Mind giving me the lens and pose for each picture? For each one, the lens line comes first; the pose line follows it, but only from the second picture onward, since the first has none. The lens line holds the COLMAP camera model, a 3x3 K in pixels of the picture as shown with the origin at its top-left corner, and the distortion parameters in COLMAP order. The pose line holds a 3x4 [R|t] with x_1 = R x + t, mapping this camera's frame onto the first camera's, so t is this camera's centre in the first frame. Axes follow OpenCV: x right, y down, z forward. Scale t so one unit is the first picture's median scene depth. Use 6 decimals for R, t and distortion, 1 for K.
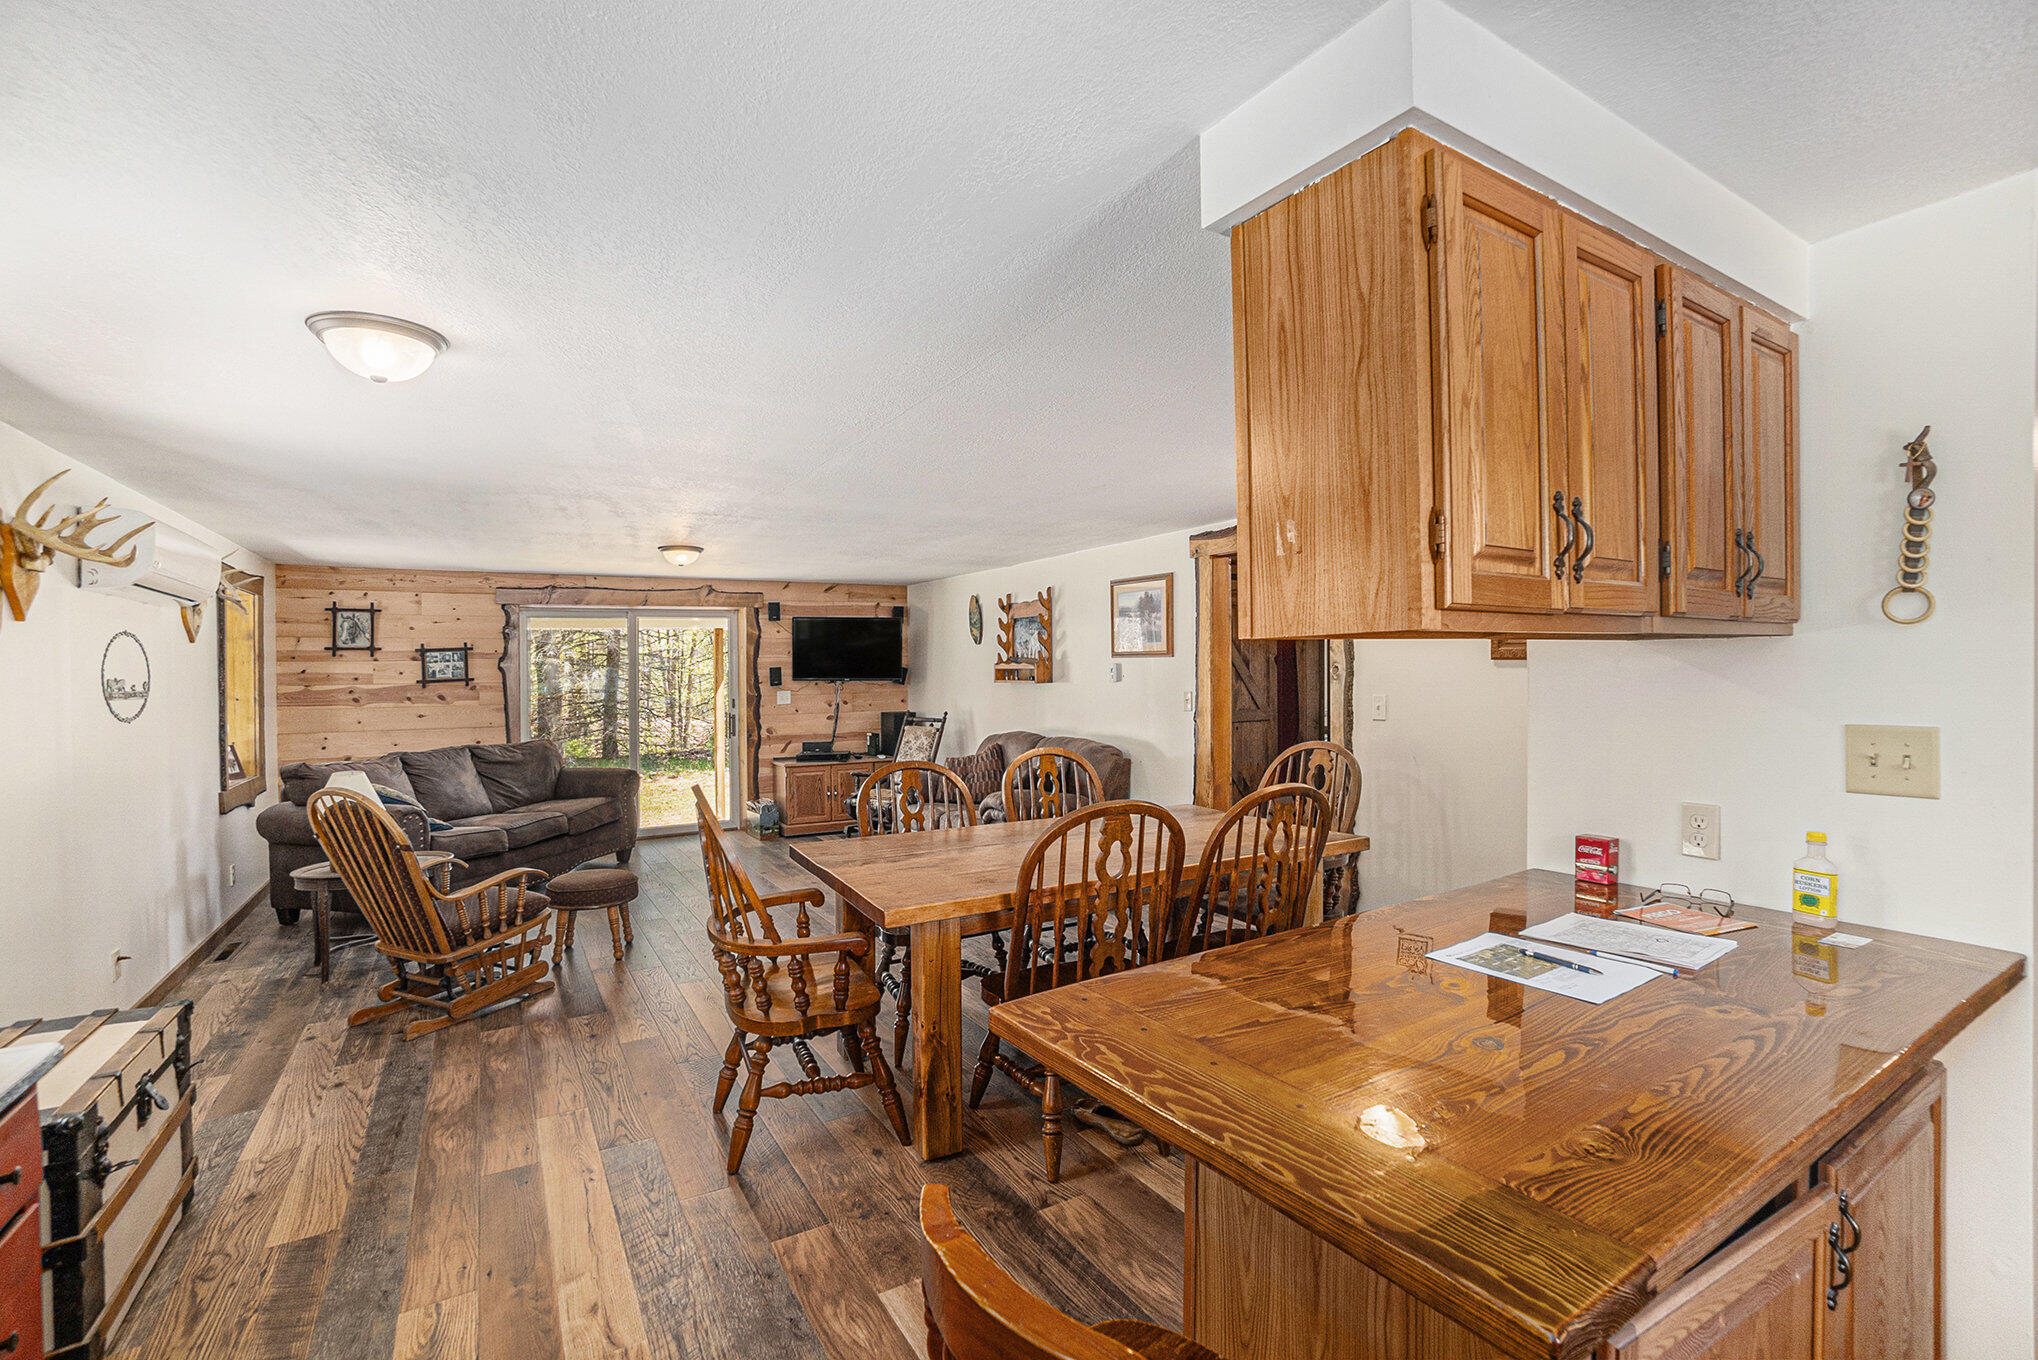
lens RADIAL K [[880.5, 0, 1015.4], [0, 880.5, 662.8], [0, 0, 1]] dist [-0.000157, 0.000389]
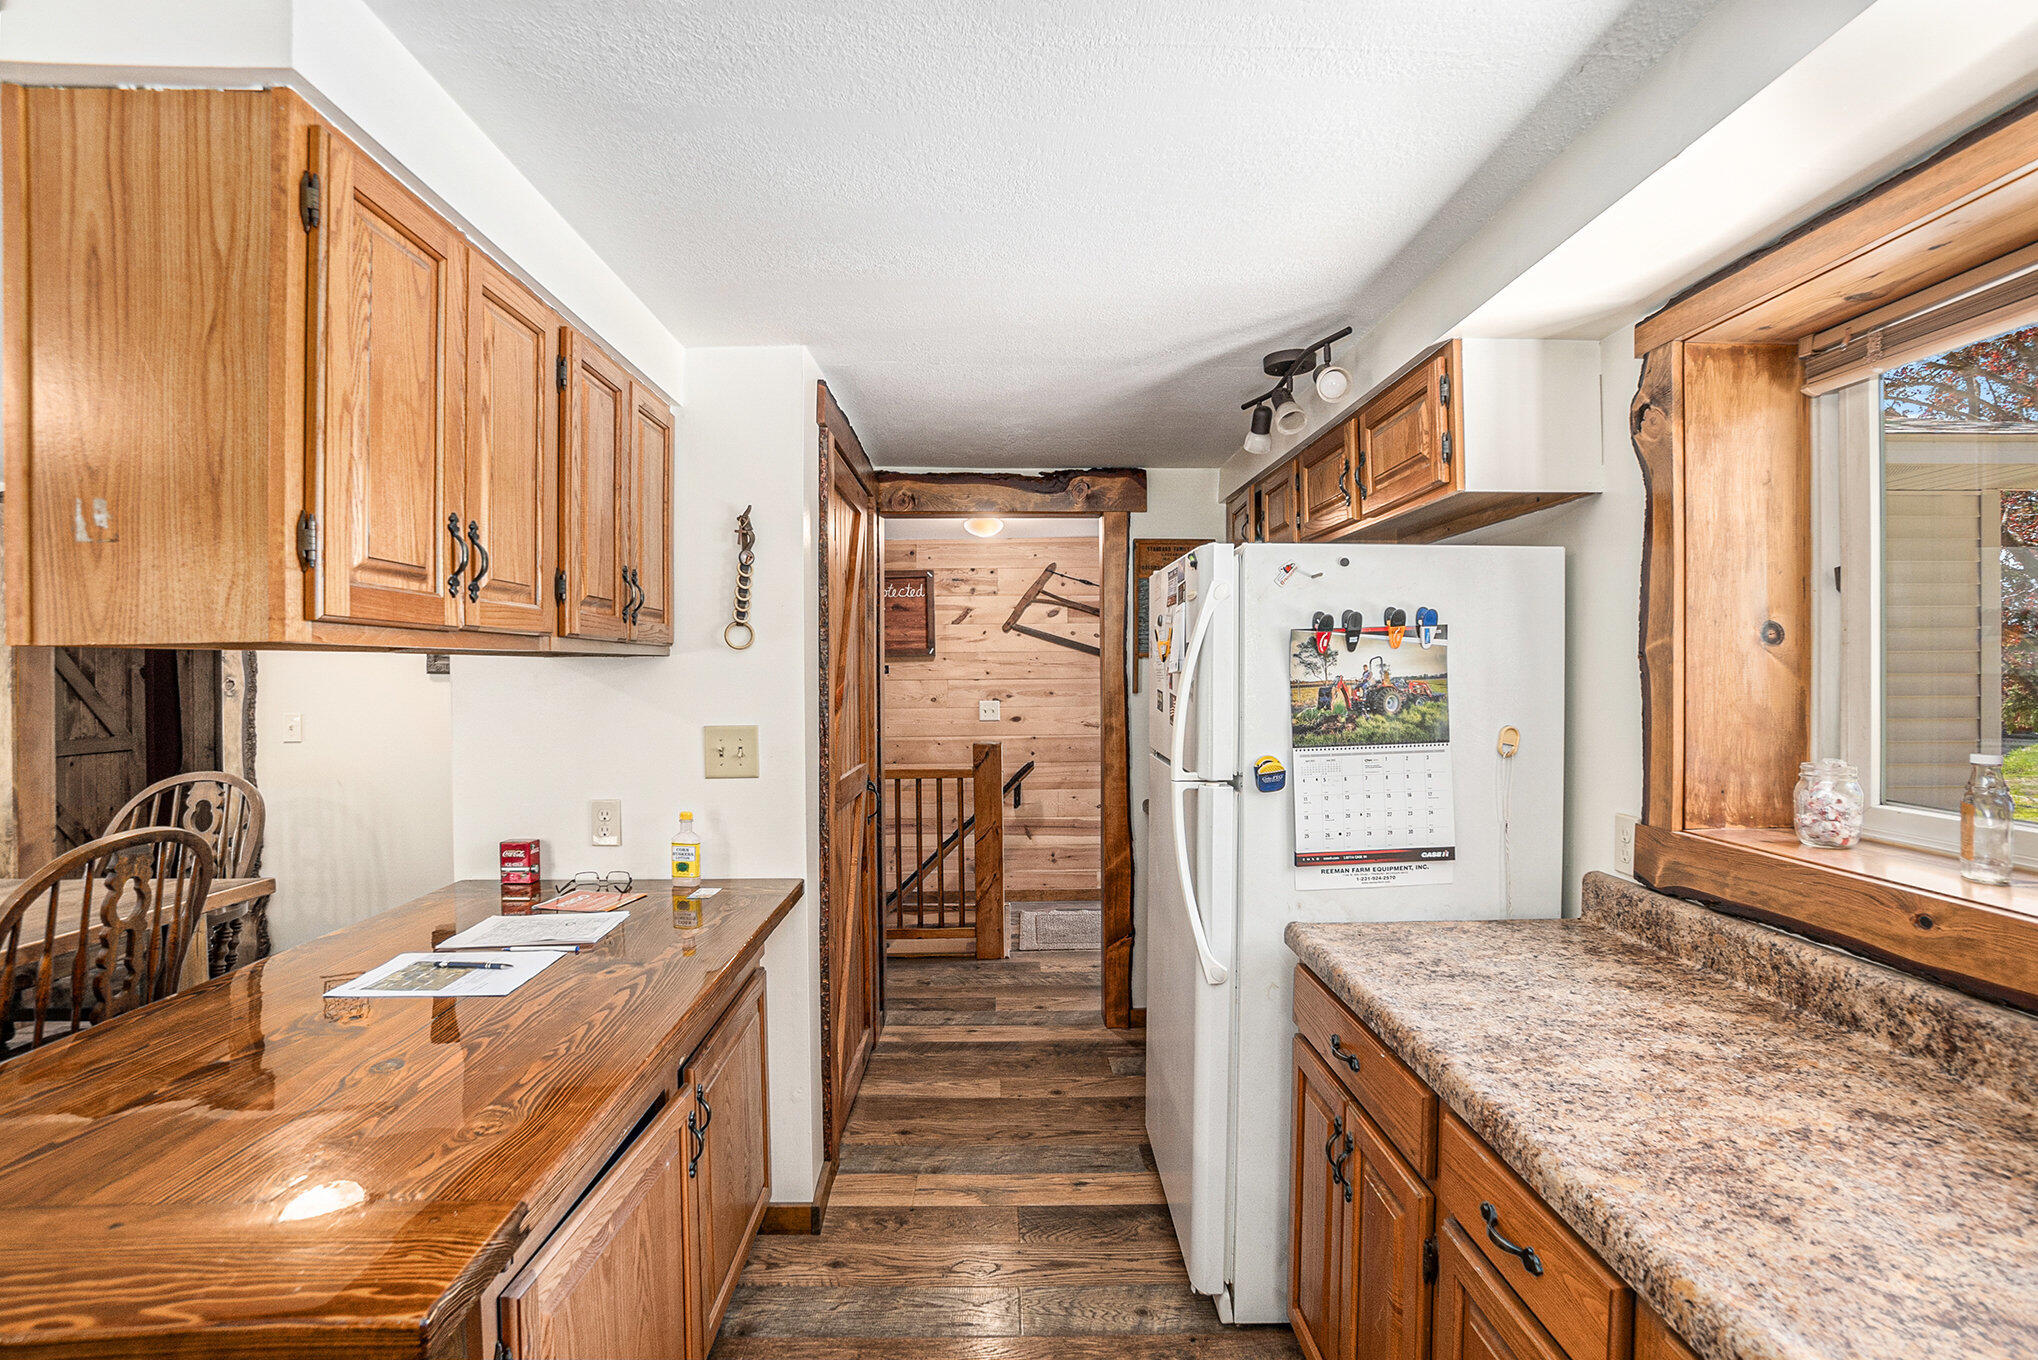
lens RADIAL K [[921.8, 0, 1019.0], [0, 921.8, 680.0], [0, 0, 1]] dist [-0.052091, 0.023762]
pose [[0.533912, 0.000965, 0.845539, 0.057099], [-0.005036, 0.999985, 0.002039, -0.002662], [-0.845525, -0.005346, 0.533909, -0.110215]]
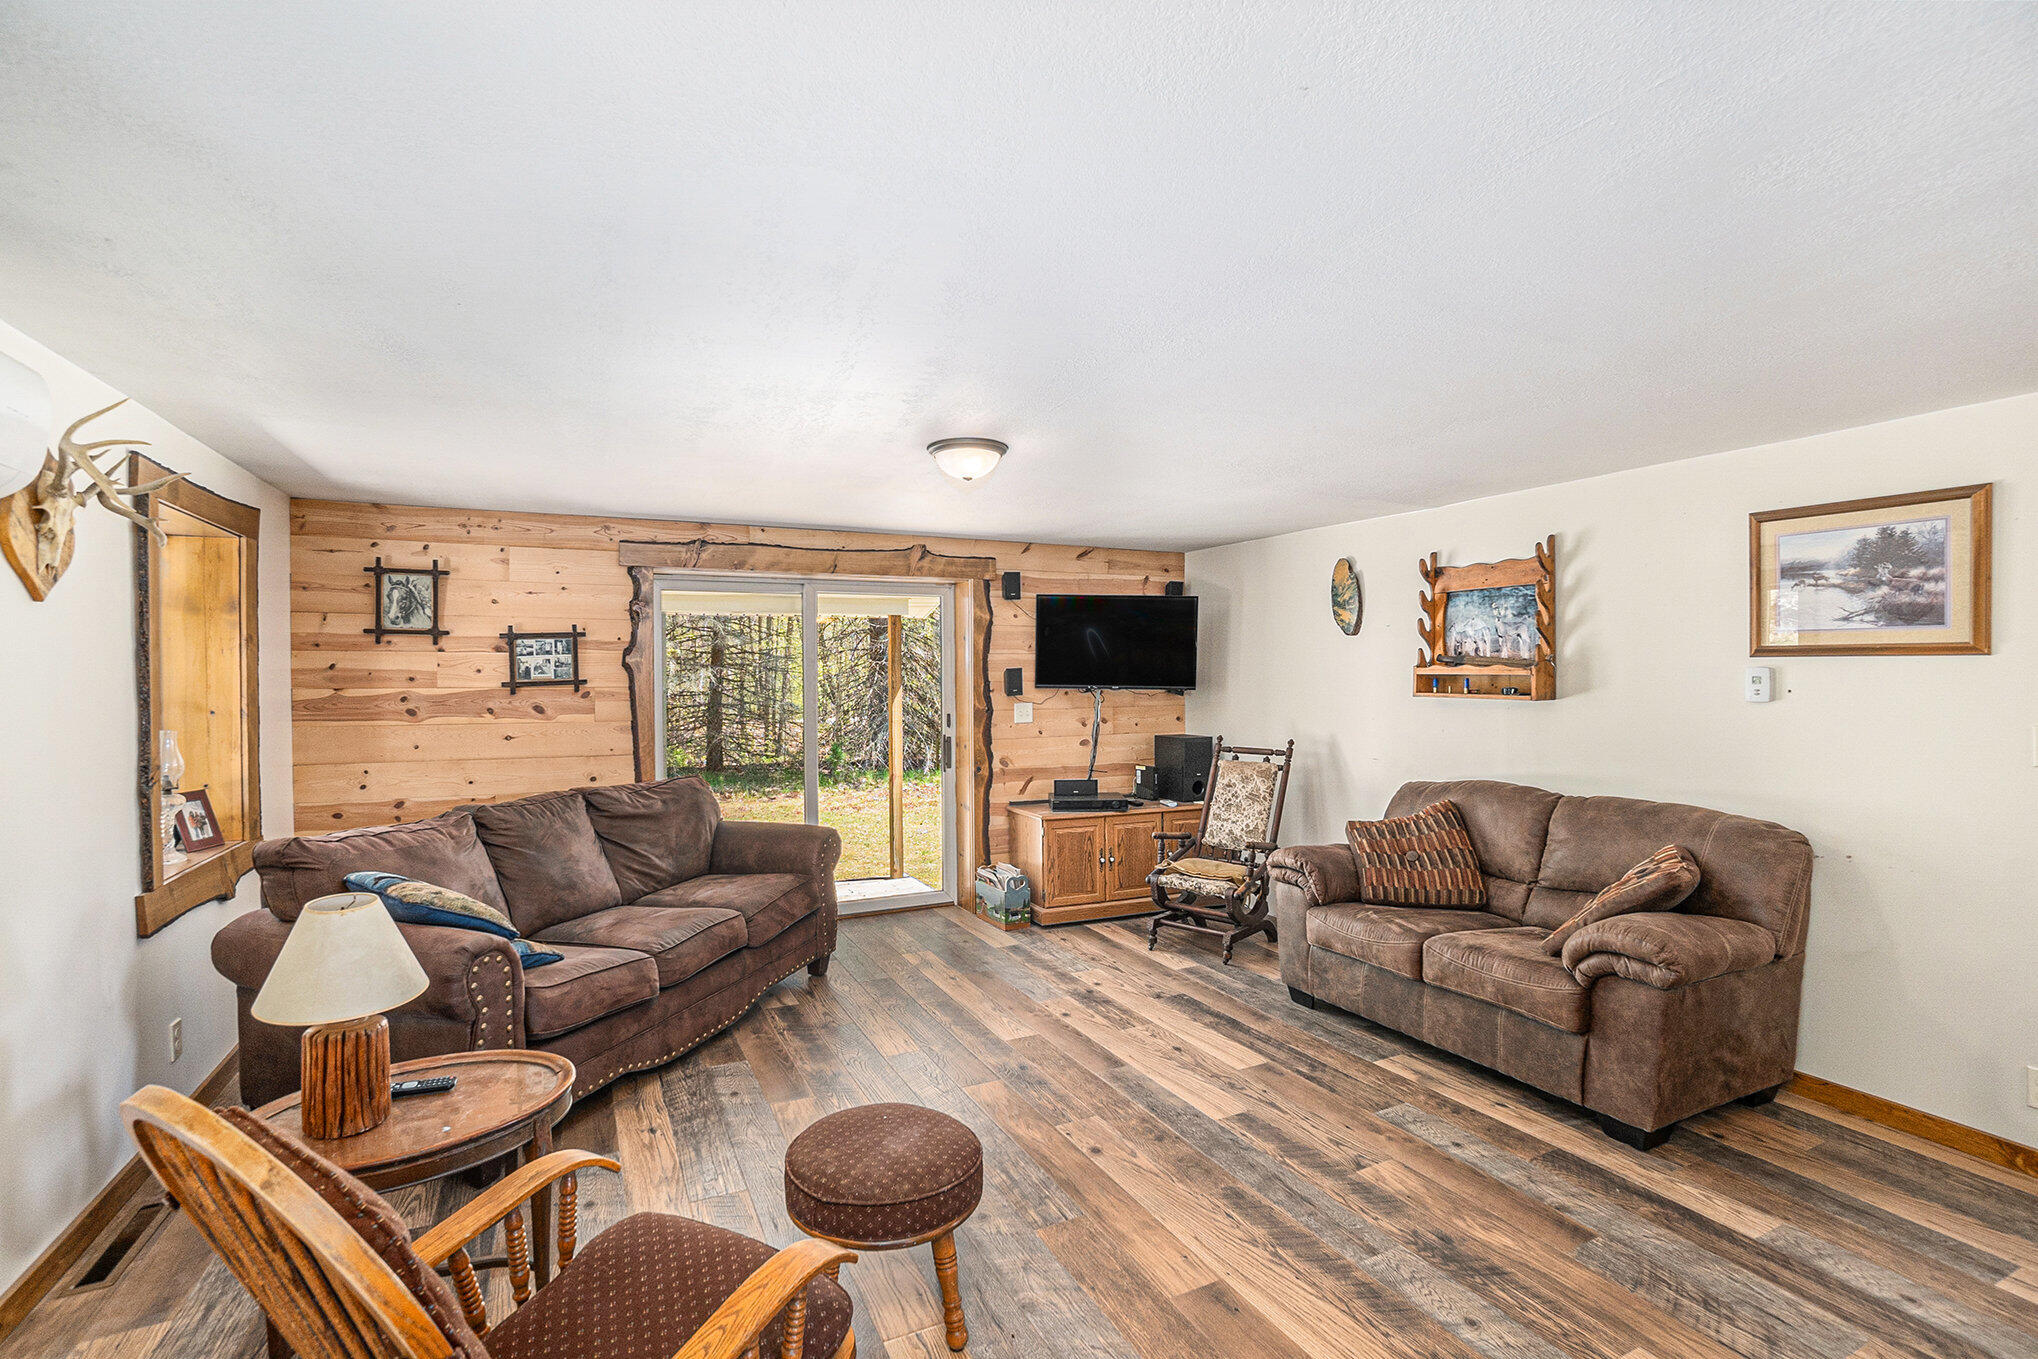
lens RADIAL K [[864.4, 0, 1019.0], [0, 864.4, 679.5], [0, 0, 1]] dist [-0.002204, -0.000005]
pose [[0.998017, 0.011613, -0.061866, -0.304705], [-0.010640, 0.999815, 0.016032, 0.004333], [0.062040, -0.015342, 0.997956, 0.454251]]
